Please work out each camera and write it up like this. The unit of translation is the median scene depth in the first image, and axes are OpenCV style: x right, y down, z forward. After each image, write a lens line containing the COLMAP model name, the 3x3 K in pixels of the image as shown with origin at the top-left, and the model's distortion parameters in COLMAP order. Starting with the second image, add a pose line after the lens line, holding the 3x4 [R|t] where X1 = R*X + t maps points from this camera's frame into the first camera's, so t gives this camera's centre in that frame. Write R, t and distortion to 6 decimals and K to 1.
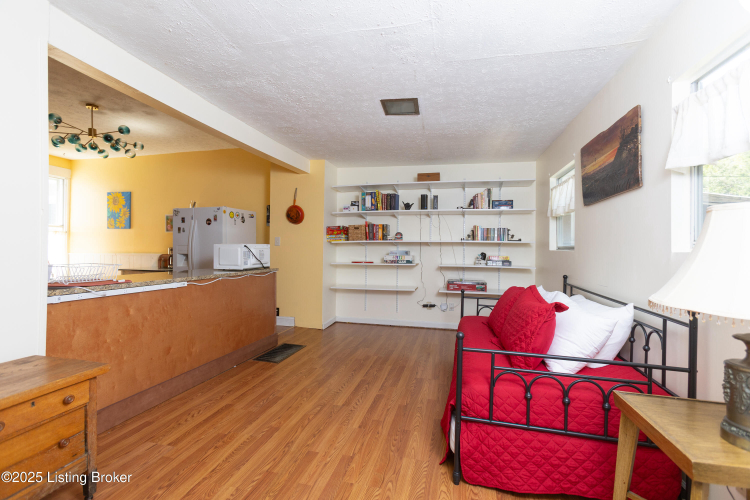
lens RADIAL K [[338.8, 0, 379.1], [0, 338.8, 246.9], [0, 0, 1]] dist [-0.004478, 0.002880]
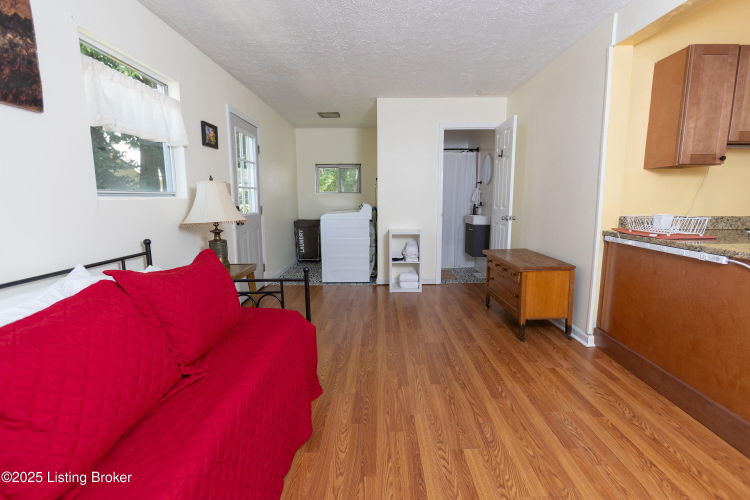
lens RADIAL K [[338.8, 0, 379.2], [0, 338.8, 248.5], [0, 0, 1]] dist [-0.004478, 0.002880]
pose [[-0.974395, 0.026521, -0.223273, 0.202780], [-0.004490, 0.990526, 0.137252, 0.011655], [0.224798, 0.134740, -0.965045, 1.785214]]
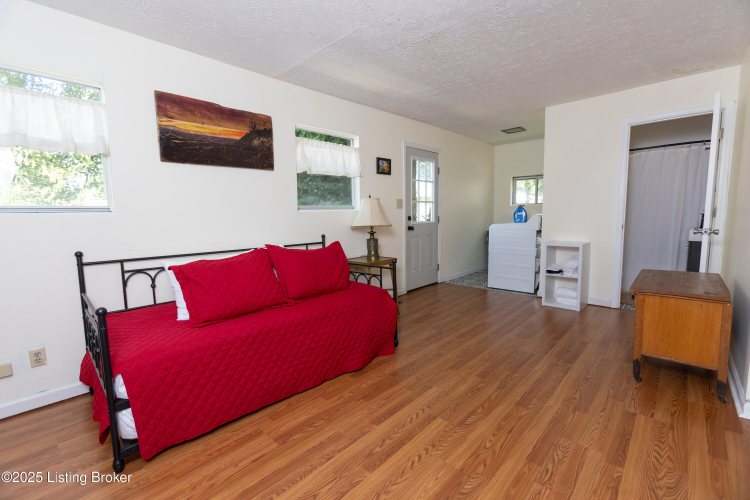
lens RADIAL K [[327.1, 0, 377.9], [0, 327.1, 246.1], [0, 0, 1]] dist [-0.000388, 0.001607]
pose [[-0.865392, -0.047461, 0.498843, -0.398419], [0.003495, 0.994909, 0.100721, 0.018572], [-0.501083, 0.088906, -0.860820, 1.941678]]
